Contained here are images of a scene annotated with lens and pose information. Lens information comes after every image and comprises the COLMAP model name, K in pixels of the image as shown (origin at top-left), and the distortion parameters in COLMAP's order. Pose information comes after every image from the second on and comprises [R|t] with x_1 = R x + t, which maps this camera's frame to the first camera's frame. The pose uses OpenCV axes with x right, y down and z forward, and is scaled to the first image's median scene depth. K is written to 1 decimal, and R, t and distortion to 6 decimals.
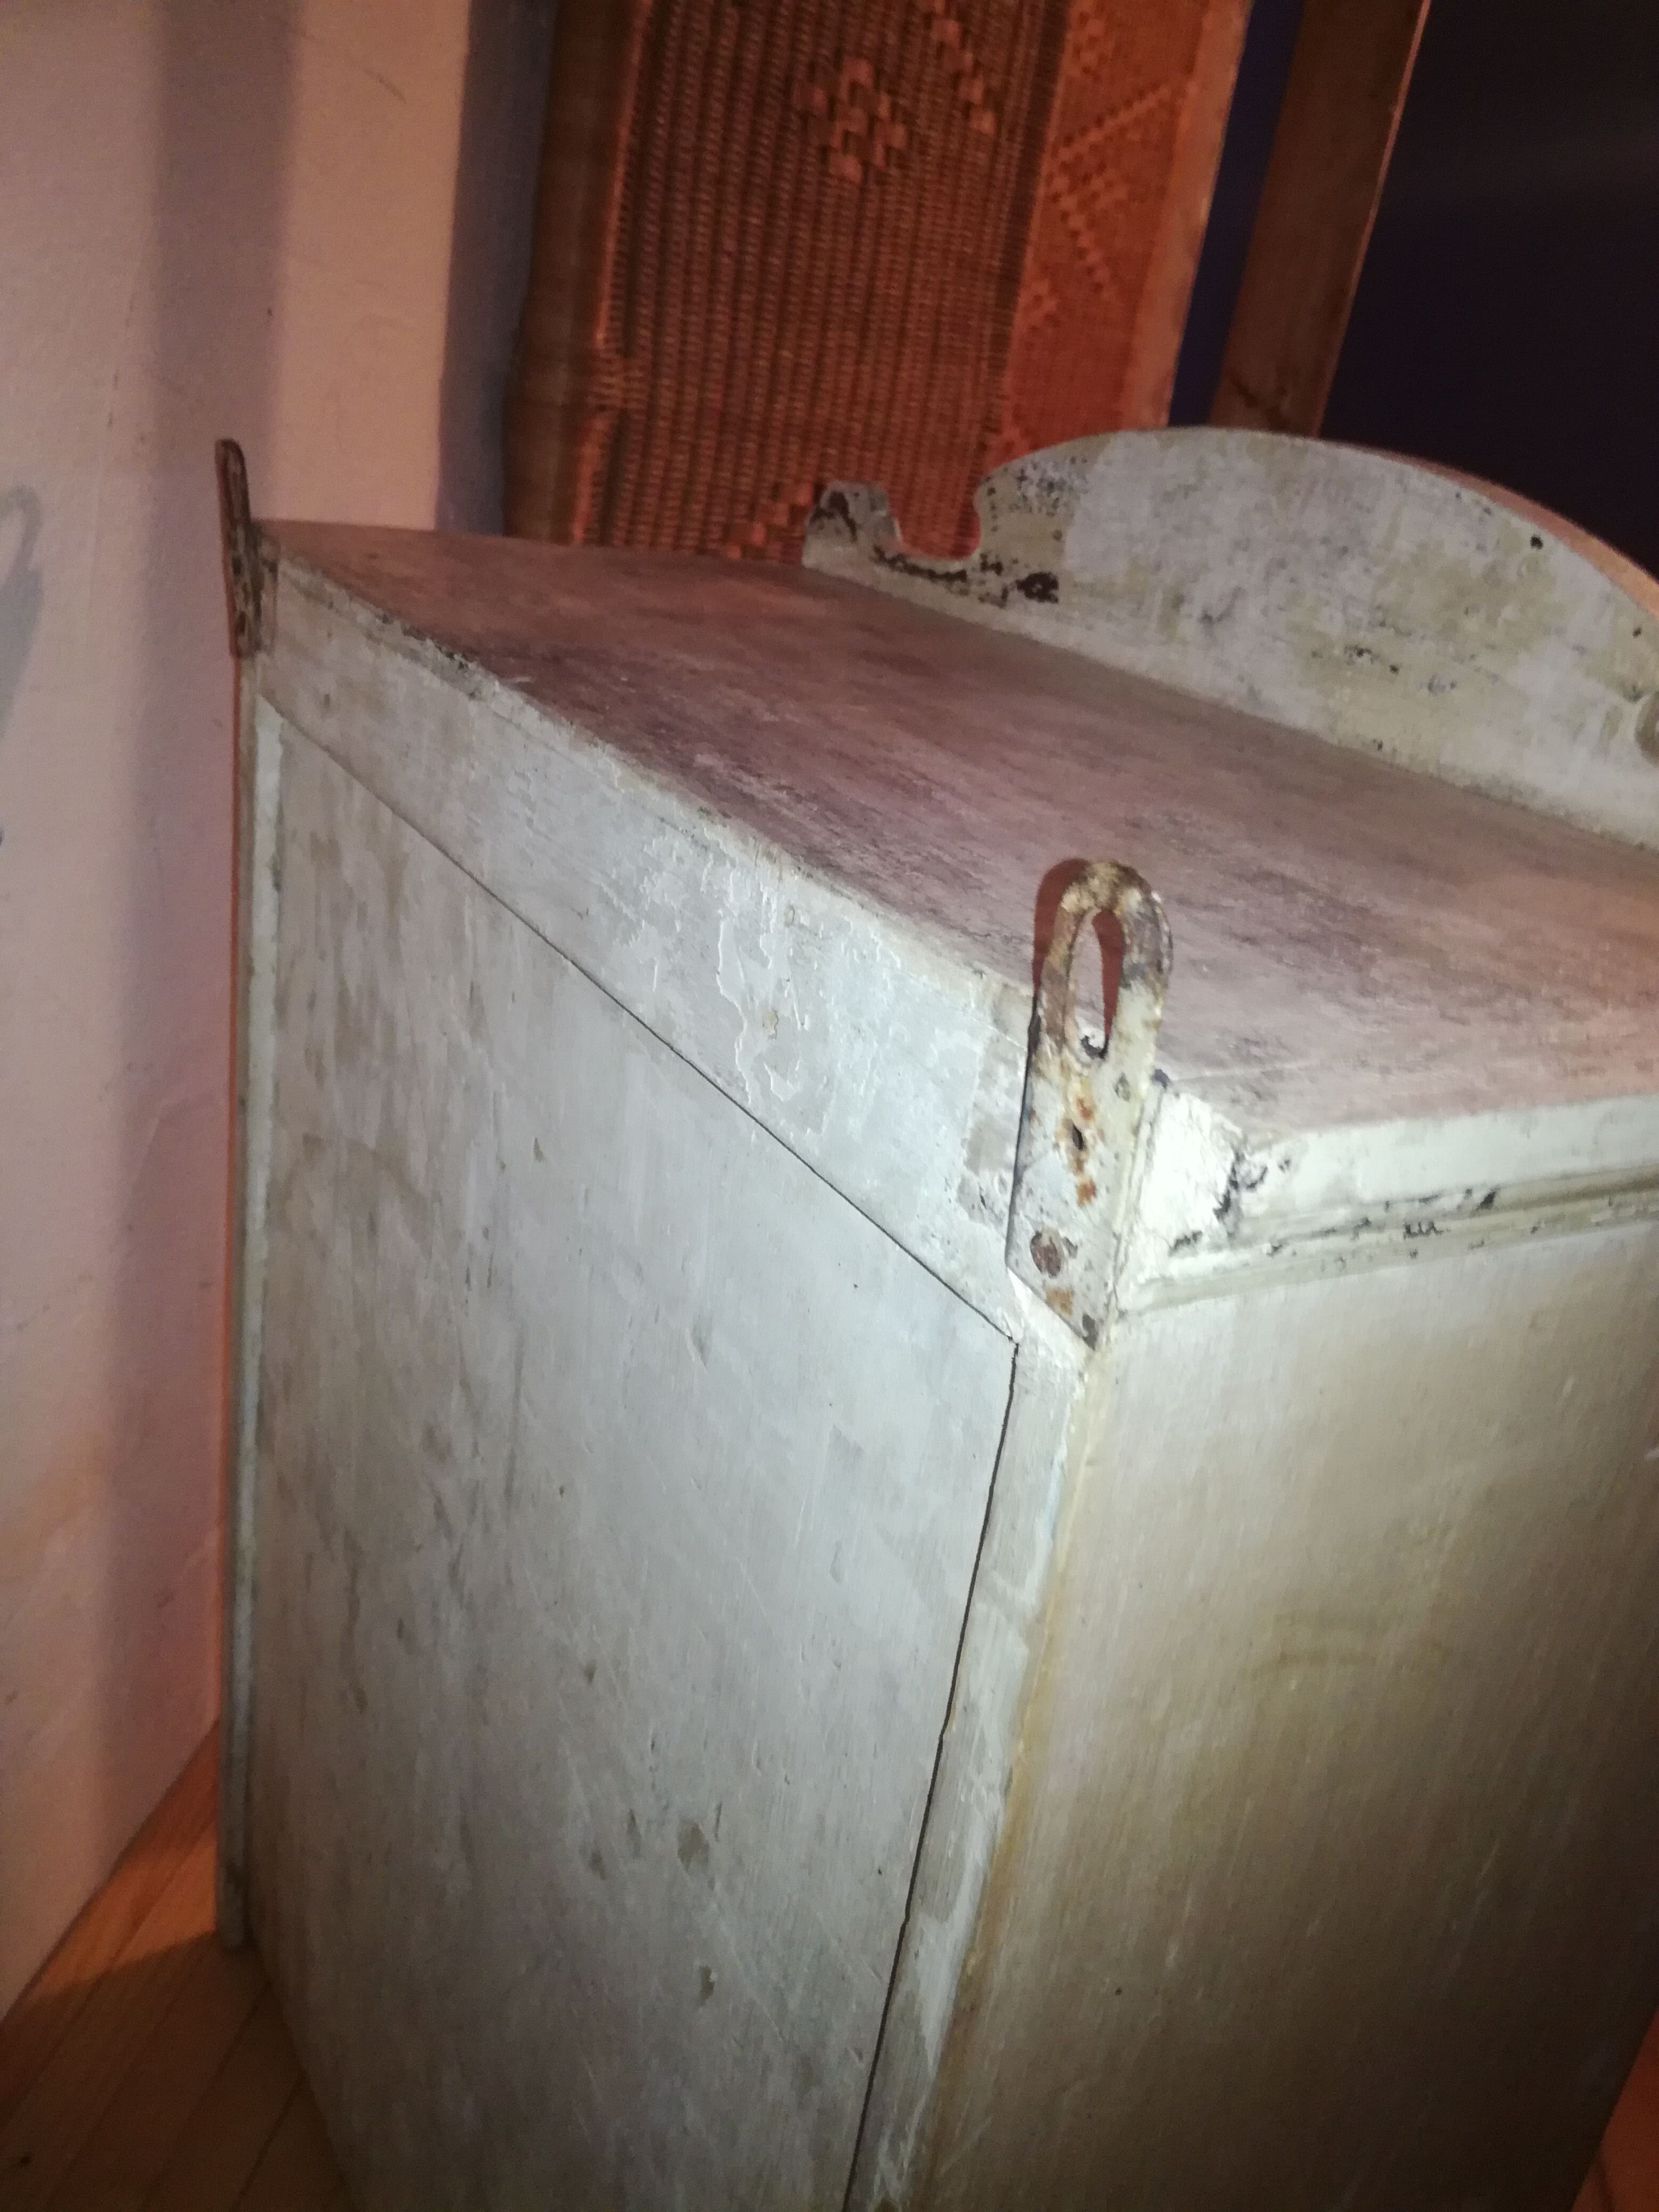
lens RADIAL K [[1809.9, 0, 834.9], [0, 1809.9, 1073.1], [0, 0, 1]] dist [0.094934, -0.224720]
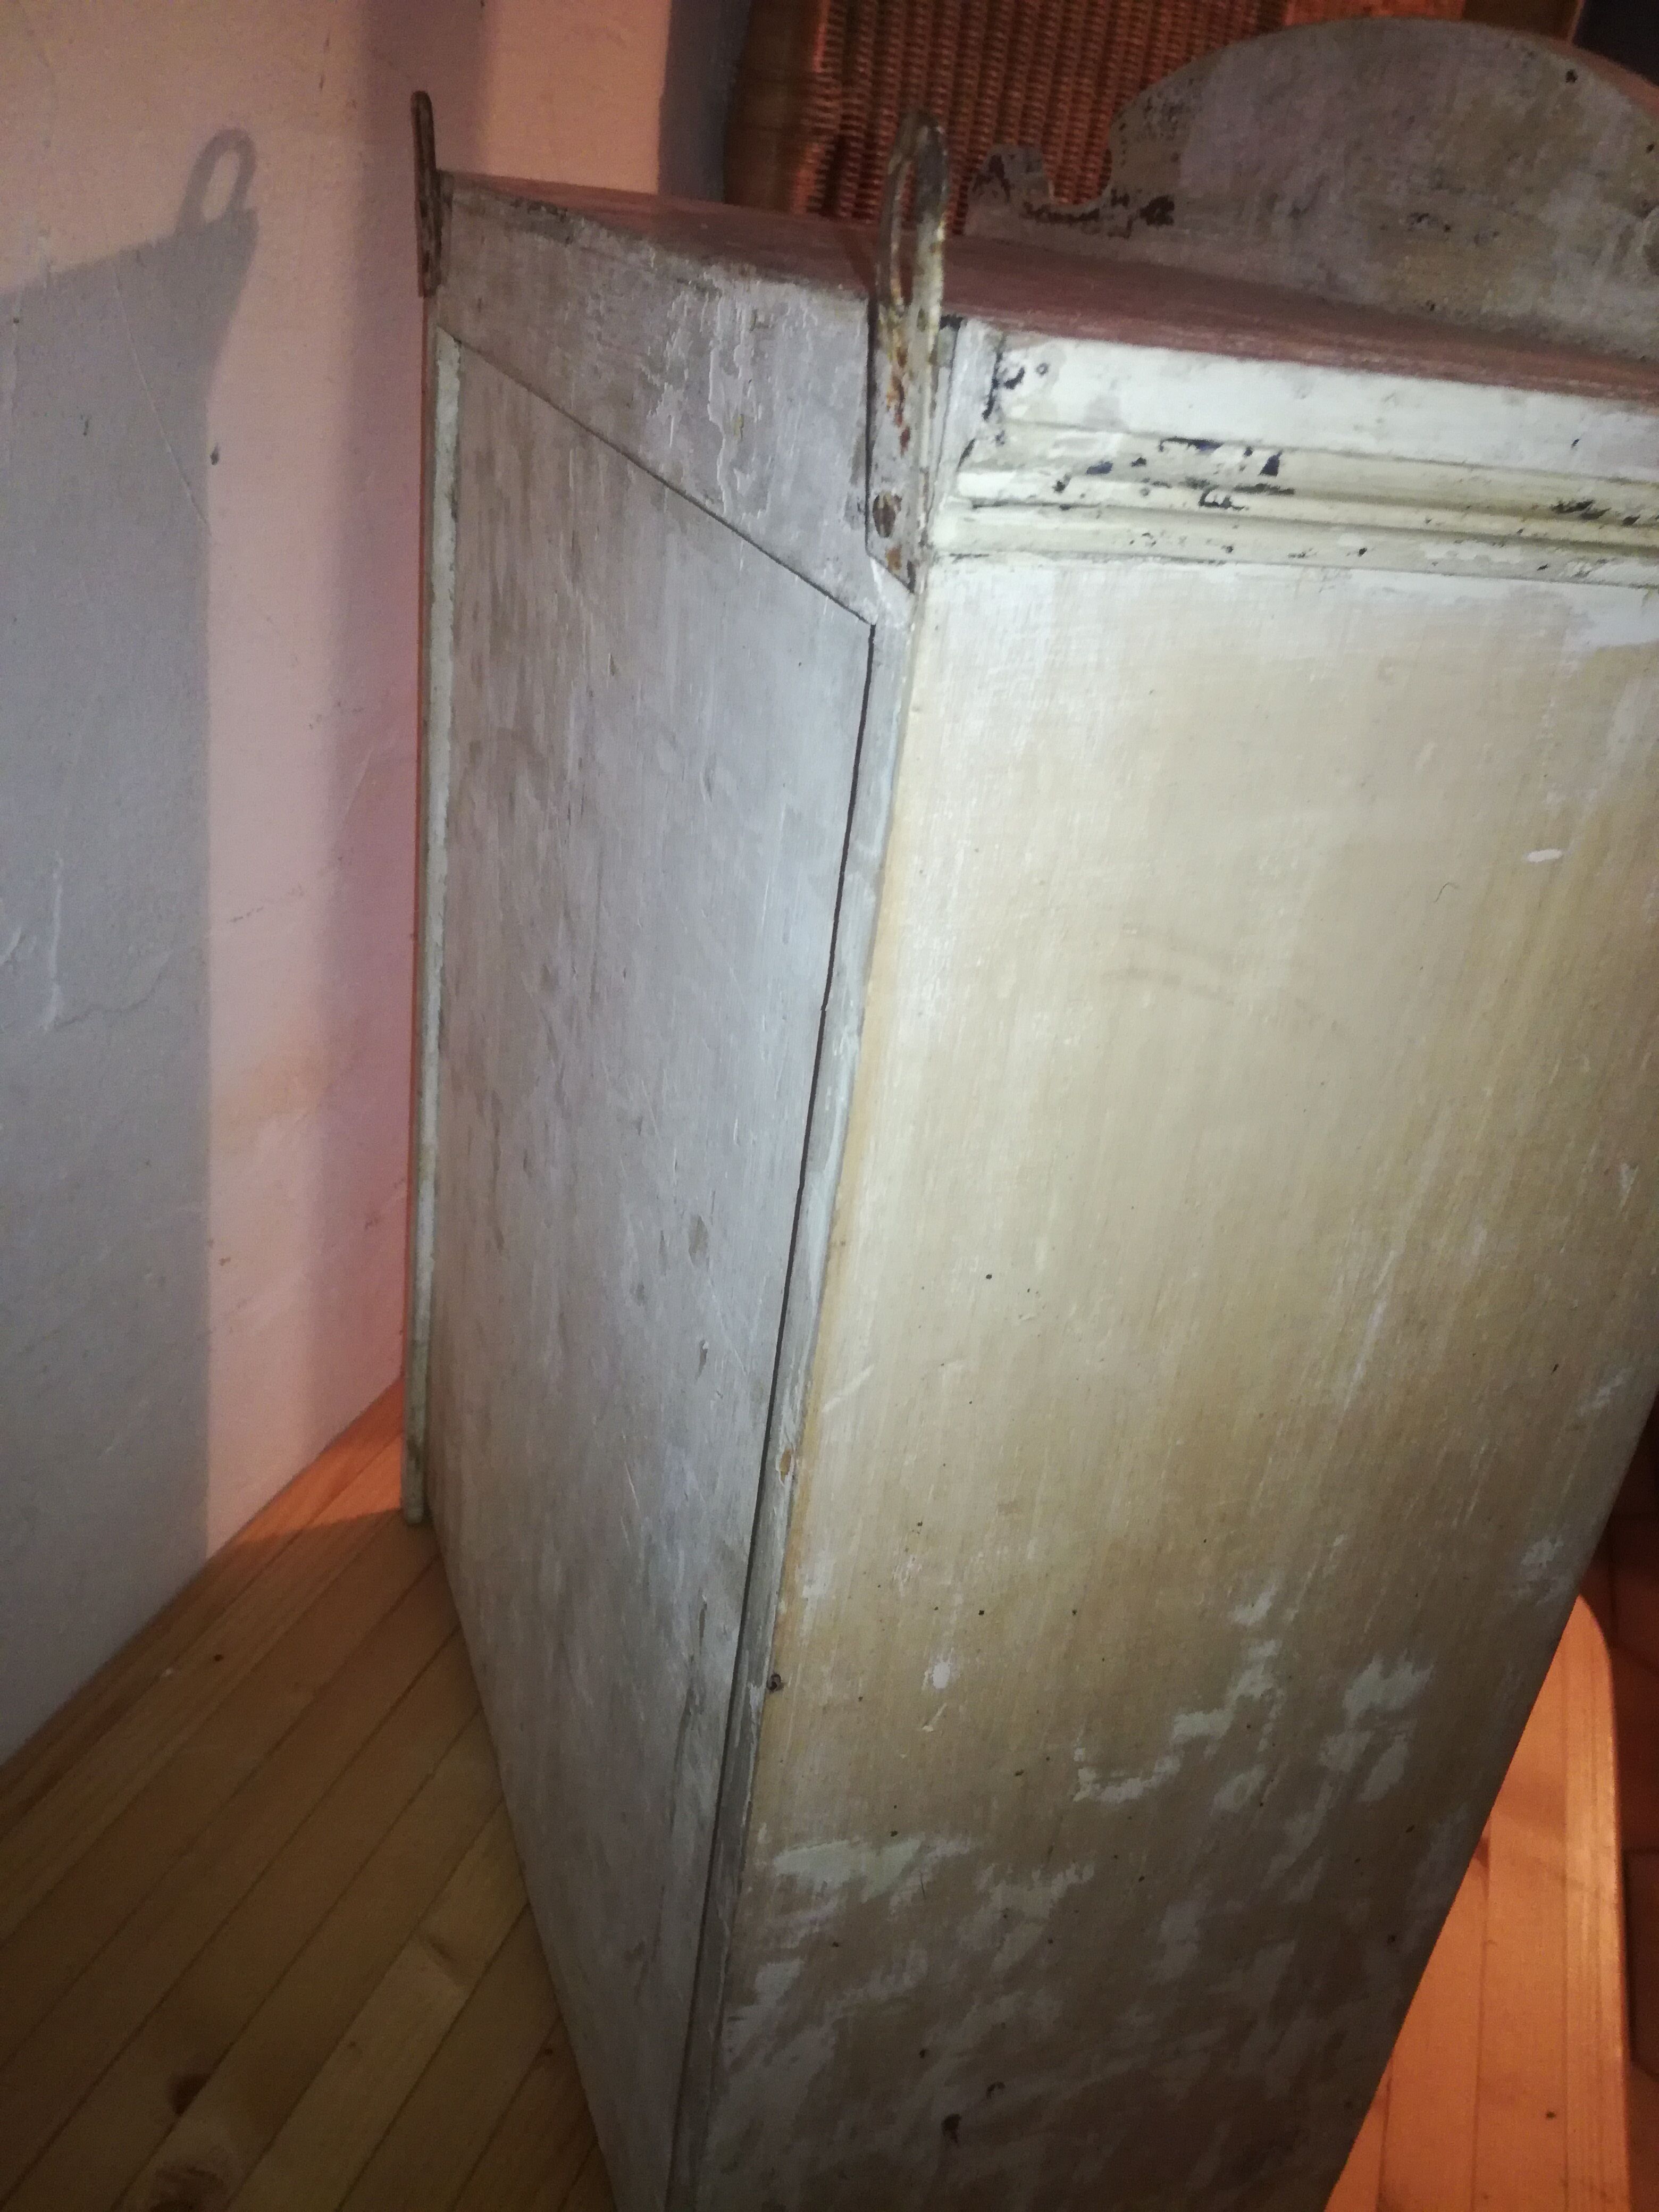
lens RADIAL K [[1817.4, 0, 880.8], [0, 1817.4, 1105.9], [0, 0, 1]] dist [0.075988, -0.165043]
pose [[0.987378, 0.056317, -0.148030, 0.153303], [-0.047579, 0.996946, 0.061923, 0.199836], [0.151065, -0.054098, 0.987042, -0.084180]]
